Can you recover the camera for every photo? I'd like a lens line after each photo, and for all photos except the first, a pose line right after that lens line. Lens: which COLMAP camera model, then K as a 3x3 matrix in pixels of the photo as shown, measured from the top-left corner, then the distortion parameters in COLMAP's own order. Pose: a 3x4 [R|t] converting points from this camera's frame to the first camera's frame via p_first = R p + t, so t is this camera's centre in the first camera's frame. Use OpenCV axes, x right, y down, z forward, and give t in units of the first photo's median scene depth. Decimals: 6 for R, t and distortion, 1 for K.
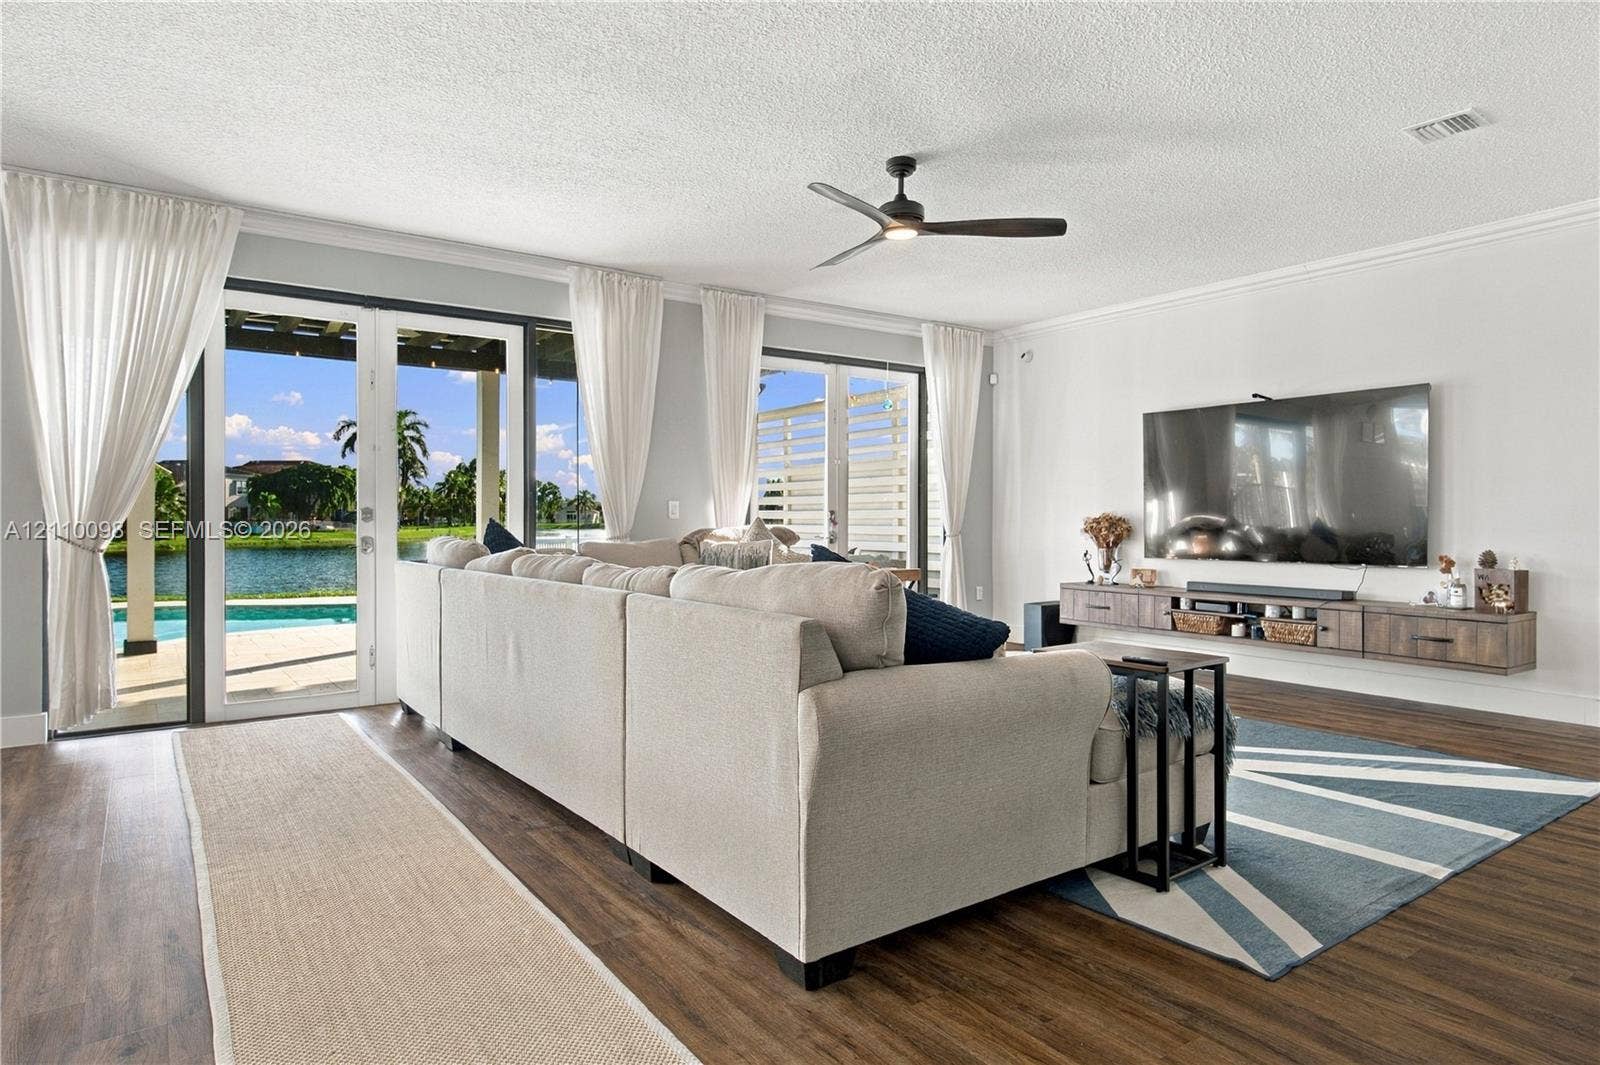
lens RADIAL K [[981.0, 0, 802.3], [0, 981.0, 527.8], [0, 0, 1]] dist [0.011641, 0.000311]
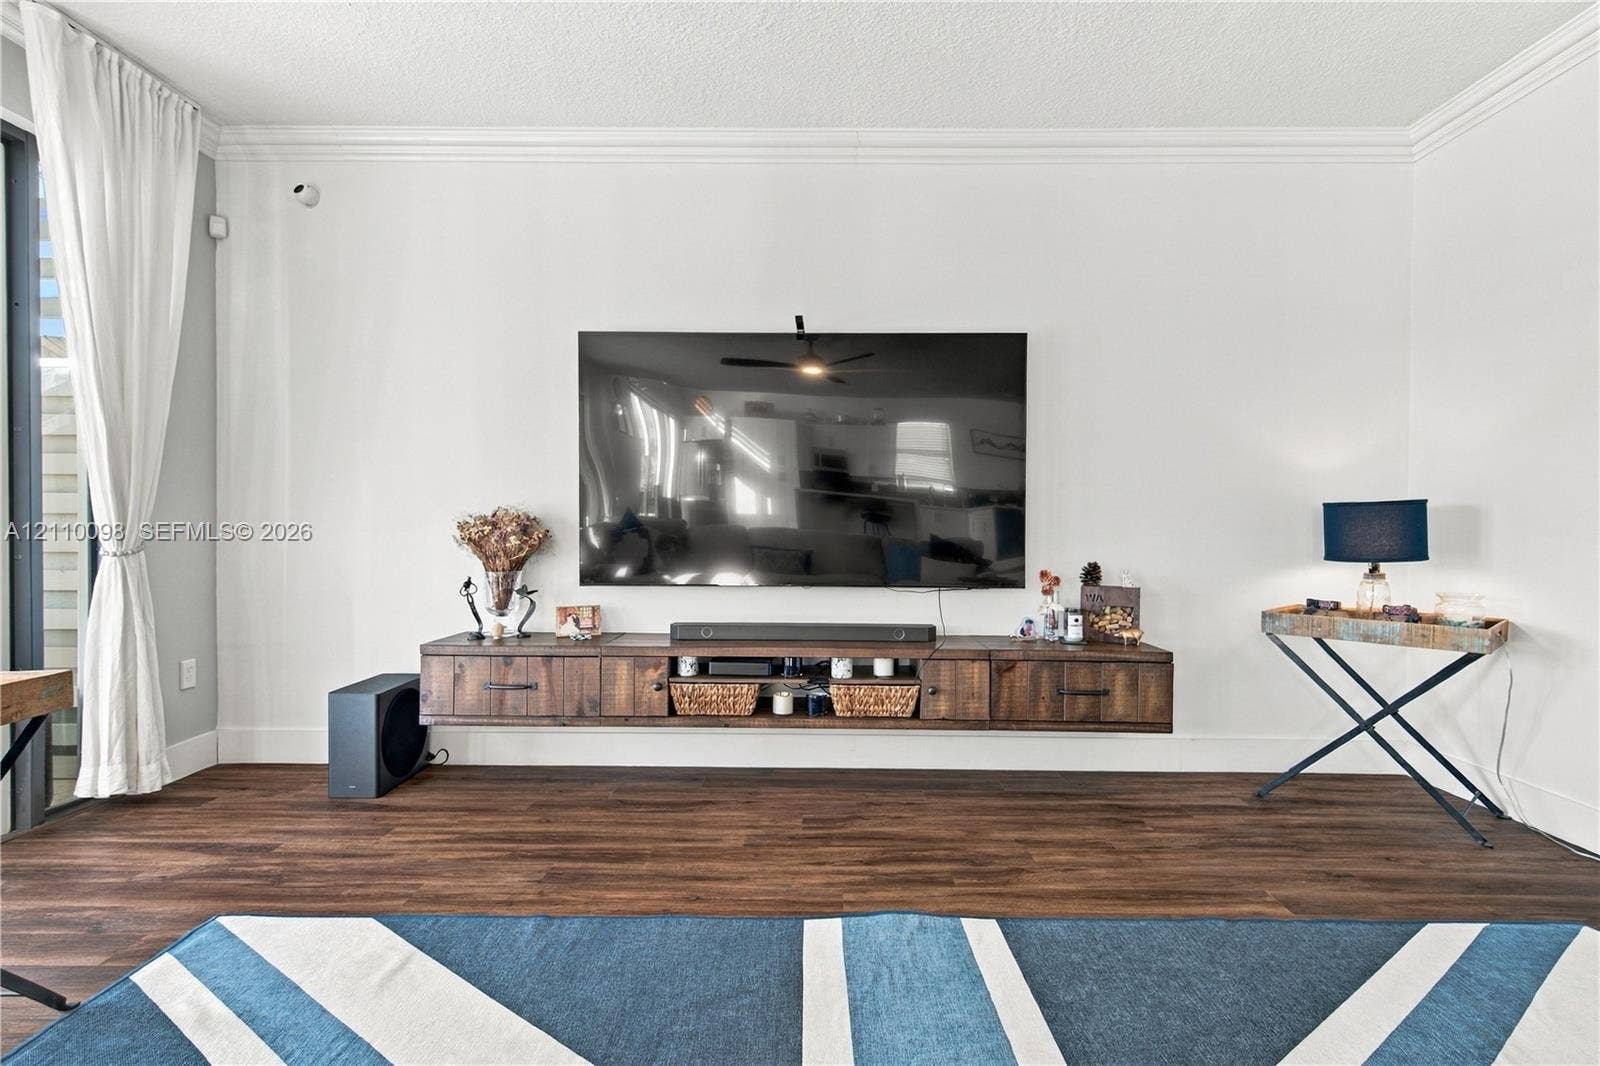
lens RADIAL K [[797.7, 0, 795.1], [0, 797.7, 536.8], [0, 0, 1]] dist [0.010326, -0.003908]
pose [[0.588983, -0.005877, 0.808124, 0.055194], [0.001928, 0.999981, 0.005866, -0.000343], [-0.808143, -0.001897, 0.588983, 0.704911]]
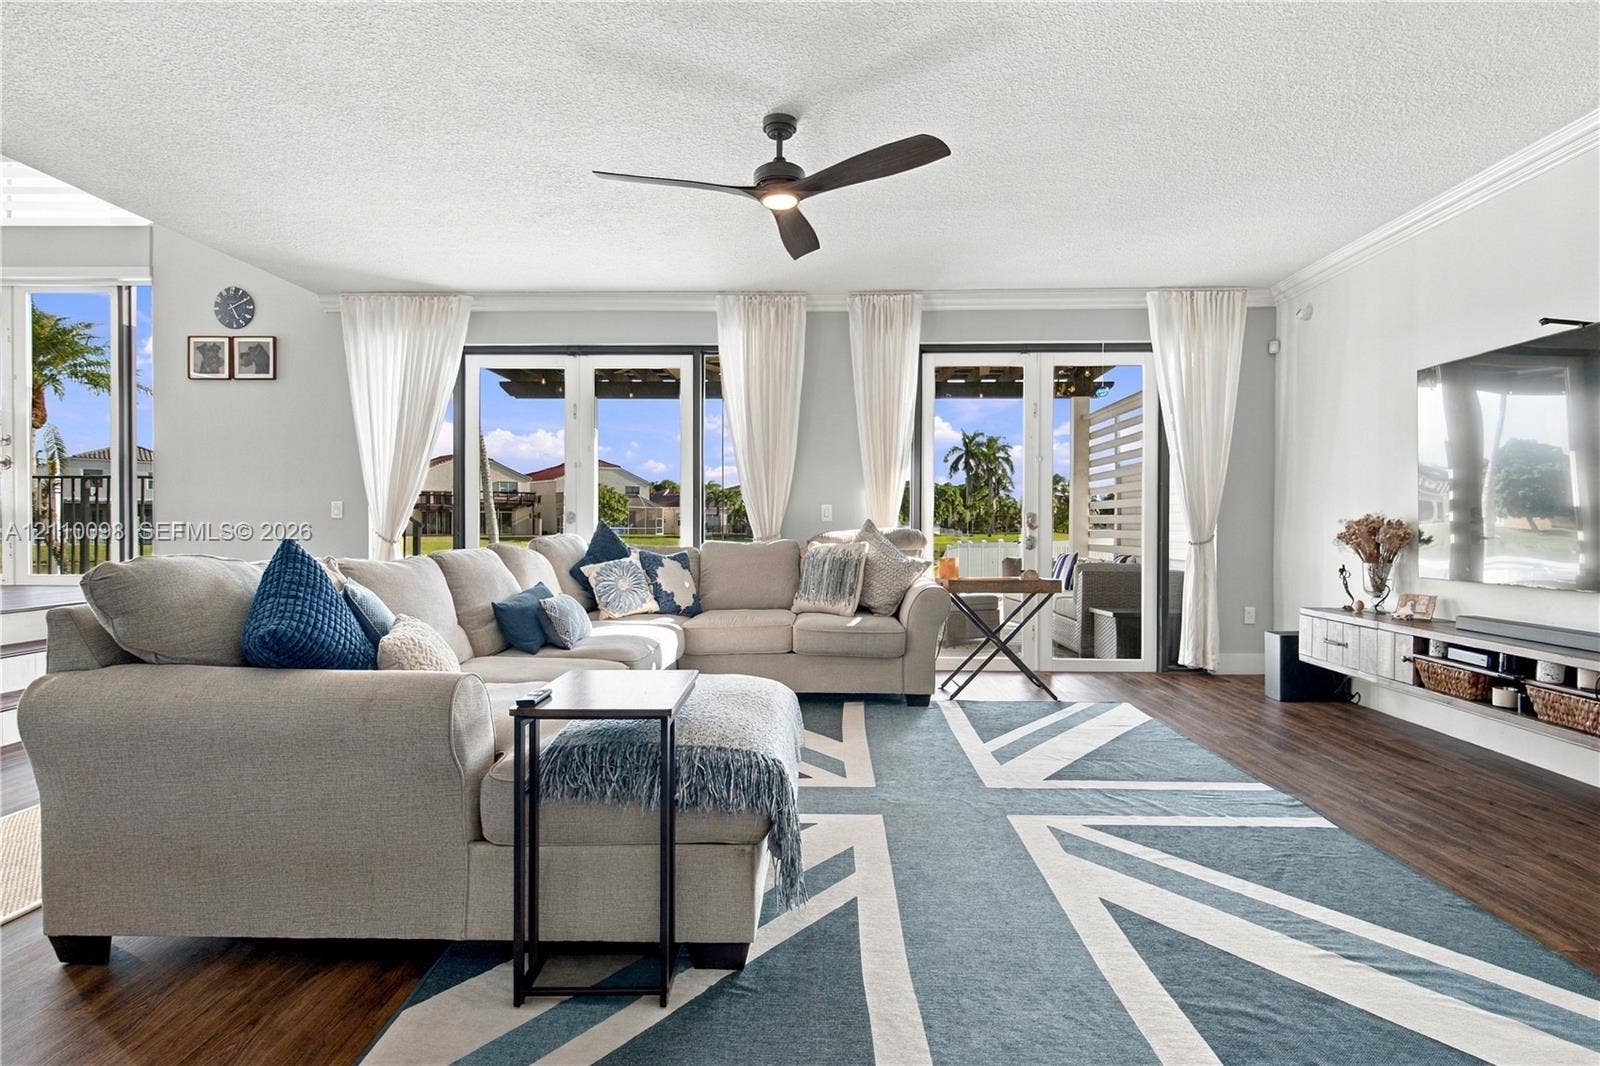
lens RADIAL K [[860.5, 0, 799.2], [0, 860.5, 530.7], [0, 0, 1]] dist [0.008540, -0.001917]
pose [[0.781780, 0.005569, -0.623529, 0.433117], [-0.008622, 0.999961, -0.001878, 0.002412], [0.623494, 0.006844, 0.781798, 0.282008]]
